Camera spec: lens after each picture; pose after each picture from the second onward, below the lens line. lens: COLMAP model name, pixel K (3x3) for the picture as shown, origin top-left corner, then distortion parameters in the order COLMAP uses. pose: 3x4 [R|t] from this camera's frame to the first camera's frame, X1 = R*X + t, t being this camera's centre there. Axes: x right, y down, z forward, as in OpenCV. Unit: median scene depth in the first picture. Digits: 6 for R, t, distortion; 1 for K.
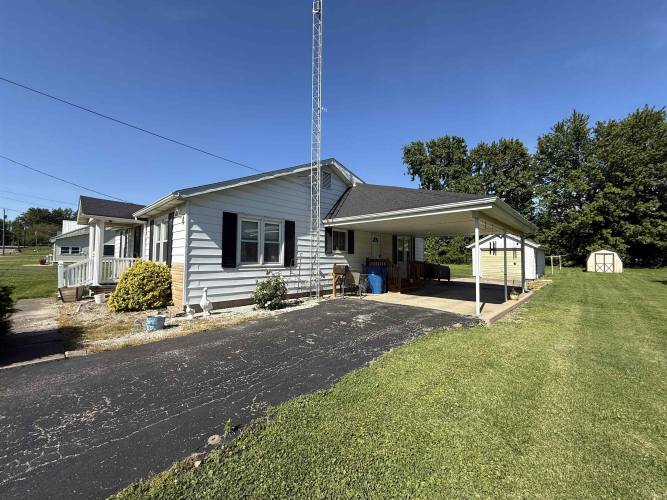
lens RADIAL K [[264.6, 0, 331.3], [0, 264.6, 255.1], [0, 0, 1]] dist [-0.004384, -0.000255]
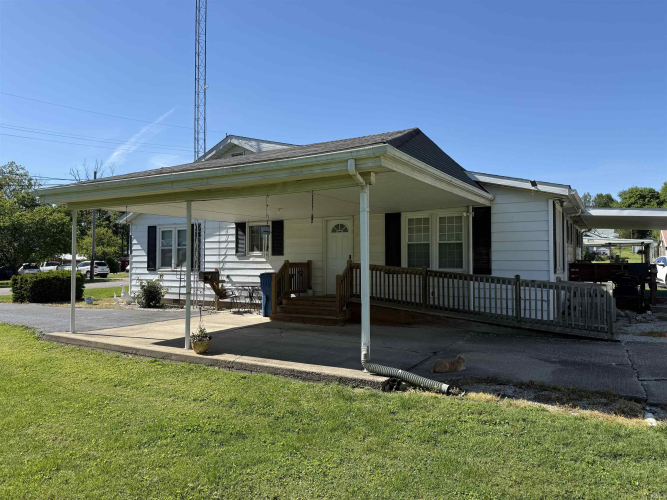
lens RADIAL K [[472.1, 0, 333.2], [0, 472.1, 249.0], [0, 0, 1]] dist [0.053233, -0.016110]
pose [[0.251093, -0.015974, -0.967831, 1.431348], [0.029844, 0.999516, -0.008754, -0.006951], [0.967503, -0.026685, 0.251449, 0.928143]]
